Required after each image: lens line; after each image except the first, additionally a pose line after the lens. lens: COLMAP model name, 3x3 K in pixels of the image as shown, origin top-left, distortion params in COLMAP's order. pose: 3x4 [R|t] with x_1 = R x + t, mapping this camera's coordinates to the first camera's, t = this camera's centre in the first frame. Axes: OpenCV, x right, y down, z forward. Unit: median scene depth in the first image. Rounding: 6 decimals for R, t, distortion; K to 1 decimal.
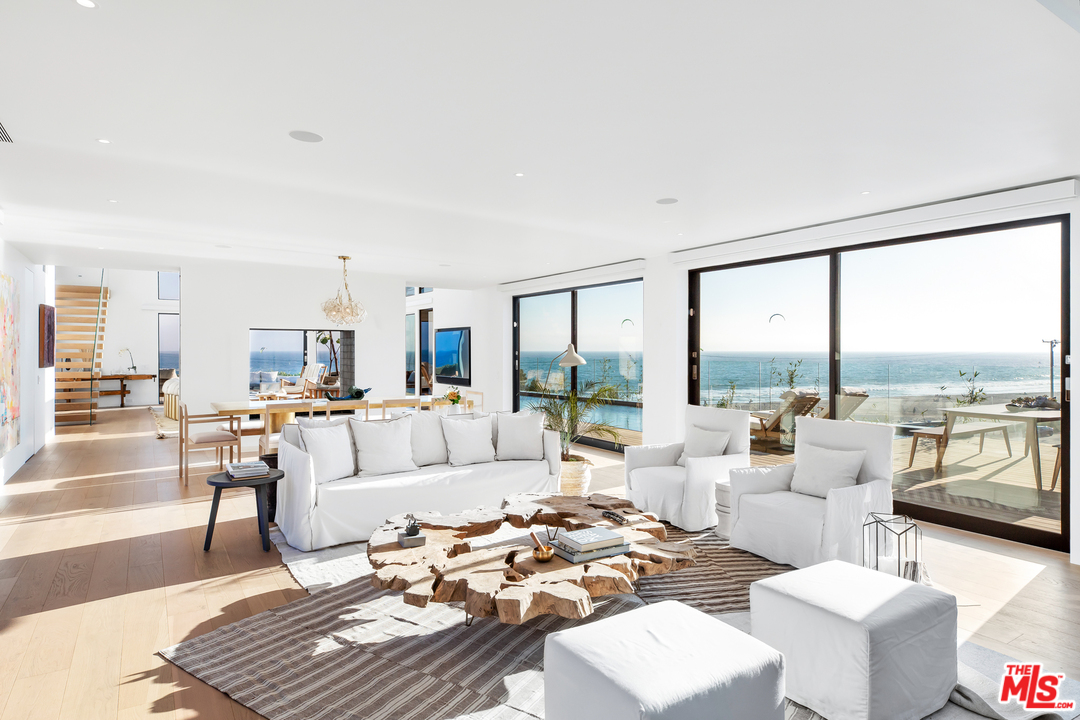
lens RADIAL K [[566.0, 0, 540.0], [0, 566.0, 360.0], [0, 0, 1]] dist [-0.002081, -0.000451]
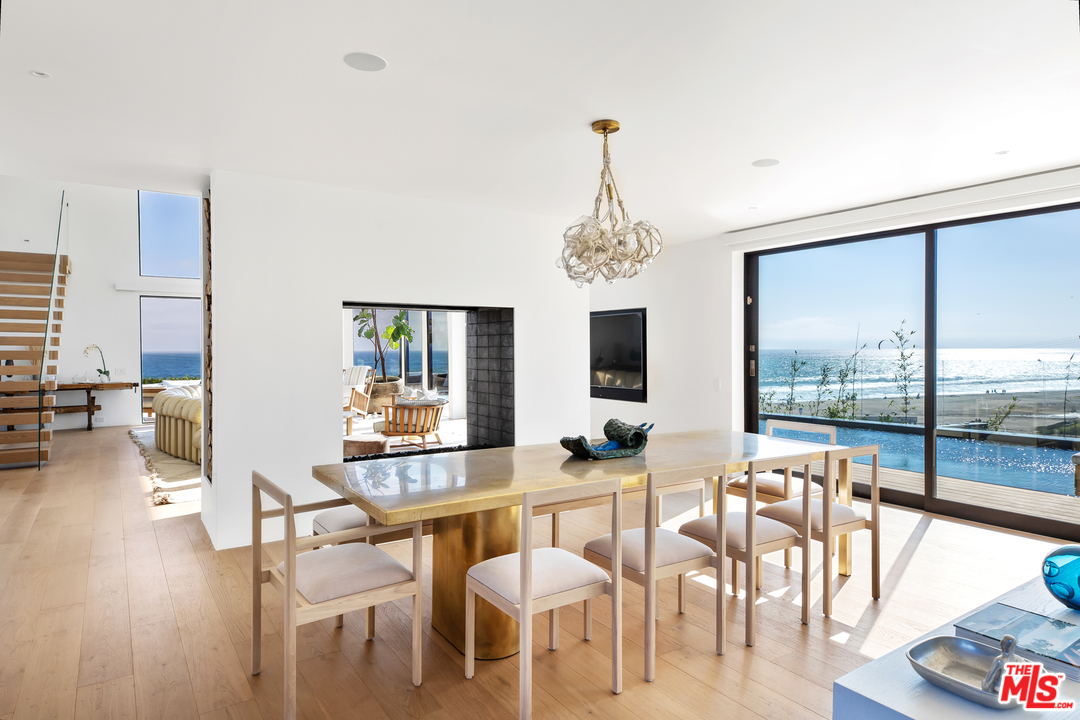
lens RADIAL K [[616.5, 0, 540.0], [0, 616.5, 360.0], [0, 0, 1]] dist [0.033436, -0.001278]
pose [[0.999919, -0.004104, -0.012075, -0.170722], [0.004125, 0.999990, 0.001724, -0.001408], [0.012067, -0.001773, 0.999926, 0.229664]]
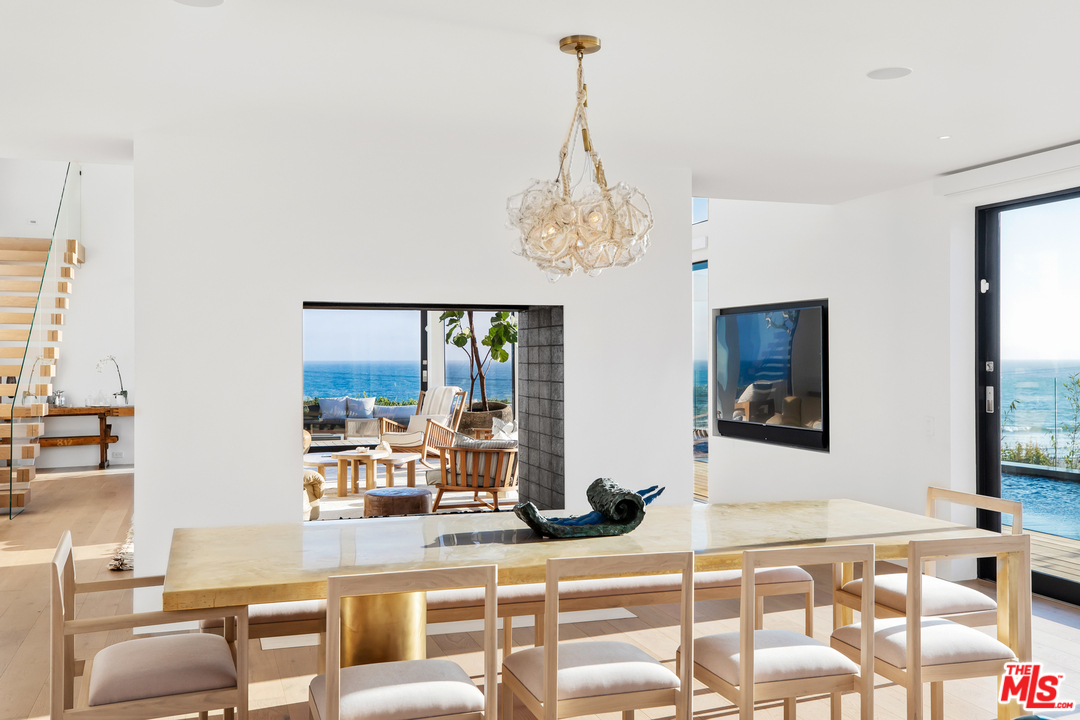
lens RADIAL K [[965.5, 0, 544.7], [0, 965.5, 363.2], [0, 0, 1]] dist [-0.048578, 0.269045]
pose [[0.966081, -0.001656, -0.258235, -0.102650], [-0.001434, 0.999930, -0.011778, -0.004349], [0.258236, 0.011748, 0.966010, 0.225260]]
